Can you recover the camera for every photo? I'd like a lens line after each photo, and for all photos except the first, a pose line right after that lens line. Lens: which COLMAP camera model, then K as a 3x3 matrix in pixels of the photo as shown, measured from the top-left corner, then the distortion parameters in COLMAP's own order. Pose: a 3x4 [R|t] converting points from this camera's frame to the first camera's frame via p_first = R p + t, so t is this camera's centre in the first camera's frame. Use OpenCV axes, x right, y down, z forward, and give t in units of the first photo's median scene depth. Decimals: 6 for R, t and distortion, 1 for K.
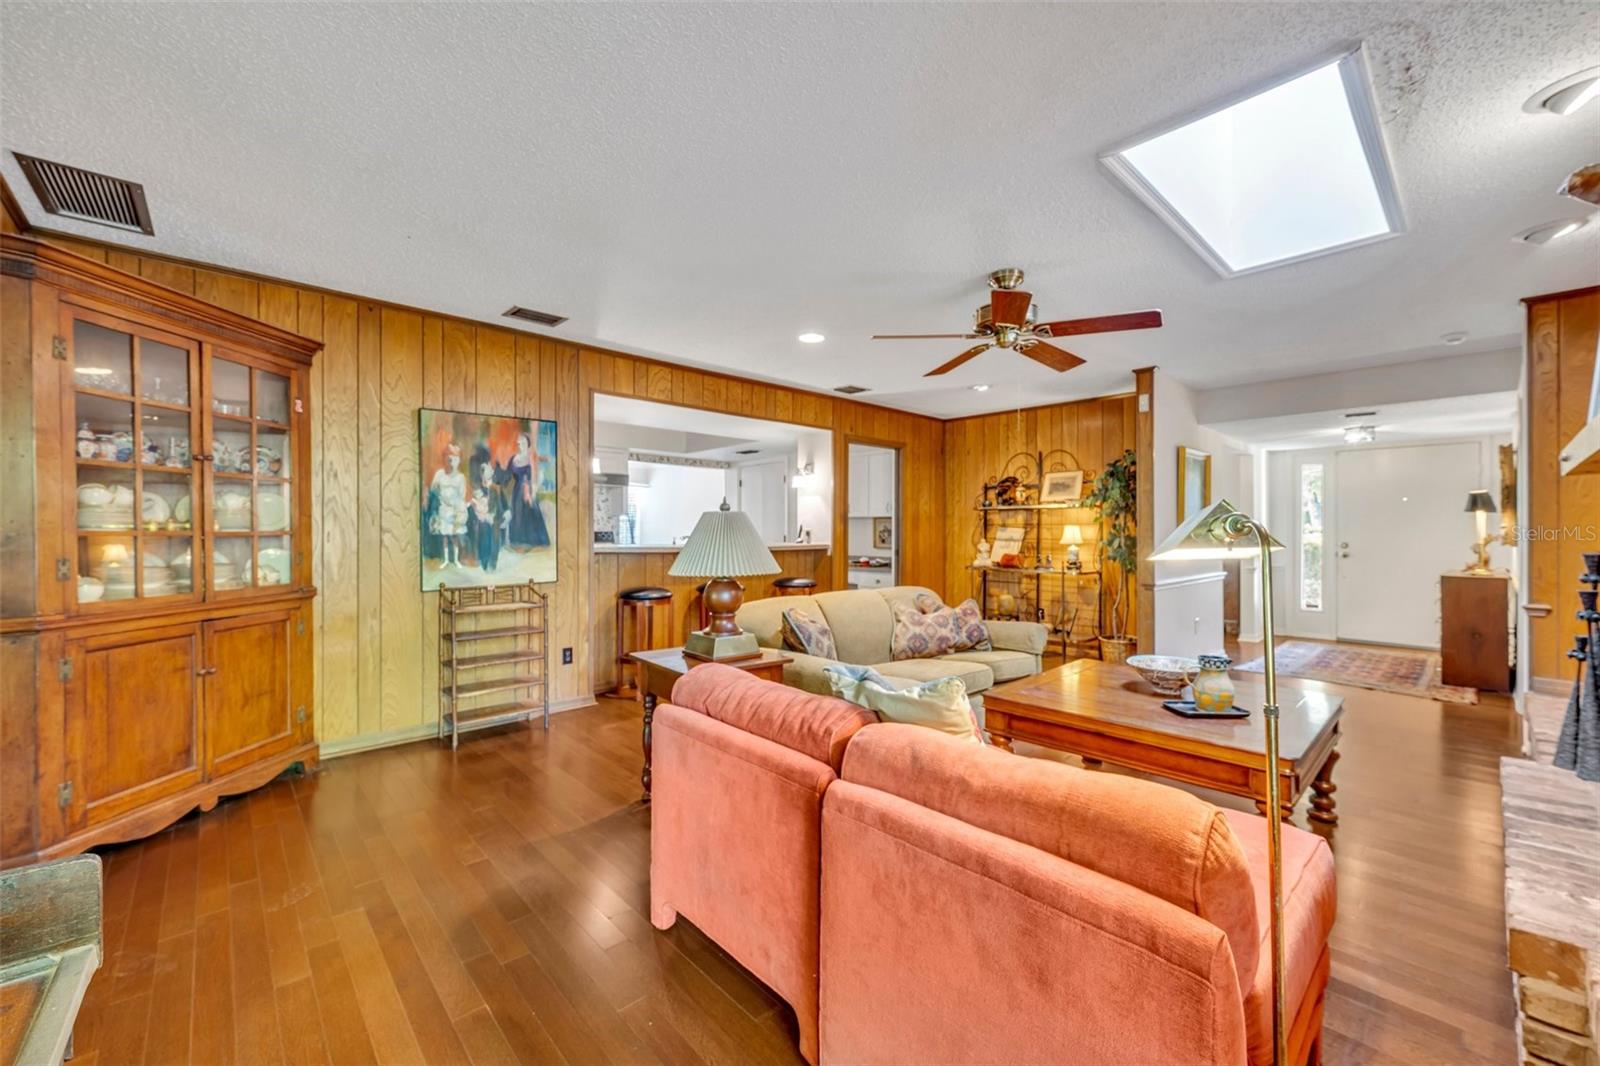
lens RADIAL K [[634.4, 0, 792.6], [0, 634.4, 530.8], [0, 0, 1]] dist [0.014062, 0.000106]
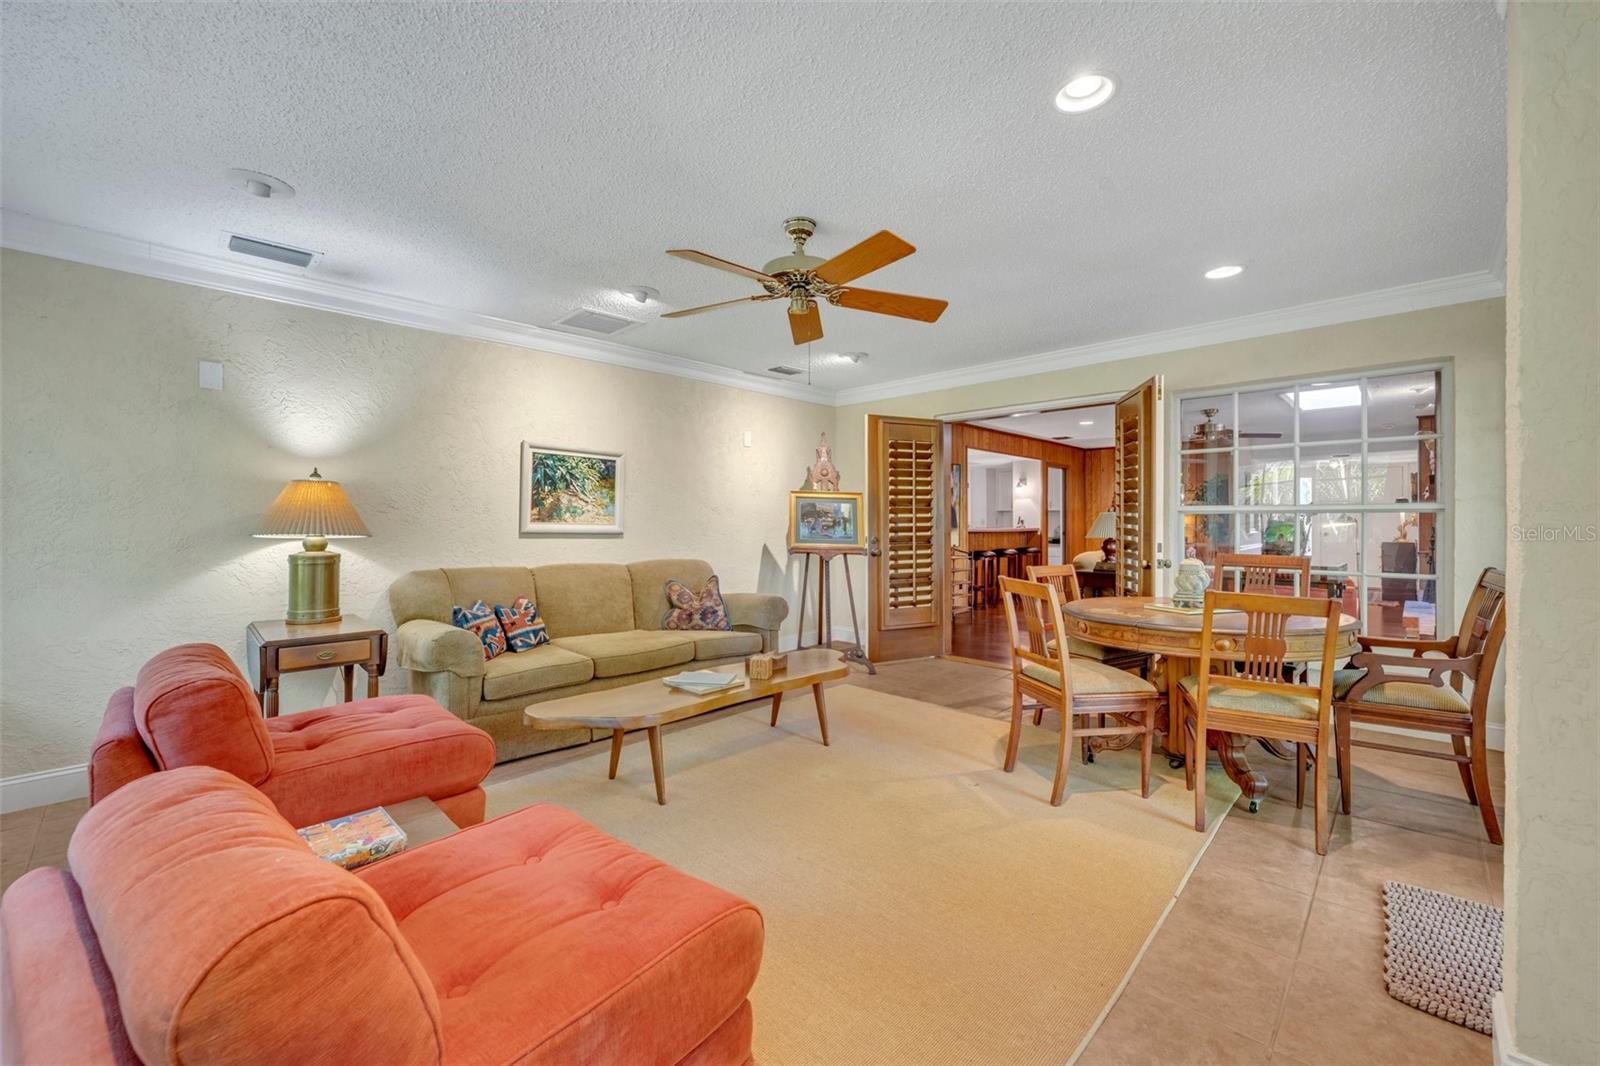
lens RADIAL K [[634.4, 0, 807.3], [0, 634.4, 532.3], [0, 0, 1]] dist [0.014062, 0.000106]
pose [[0.997791, -0.005688, 0.066183, -0.655462], [0.004593, 0.999850, 0.016693, 0.001857], [-0.066268, -0.016352, 0.997668, -0.628487]]
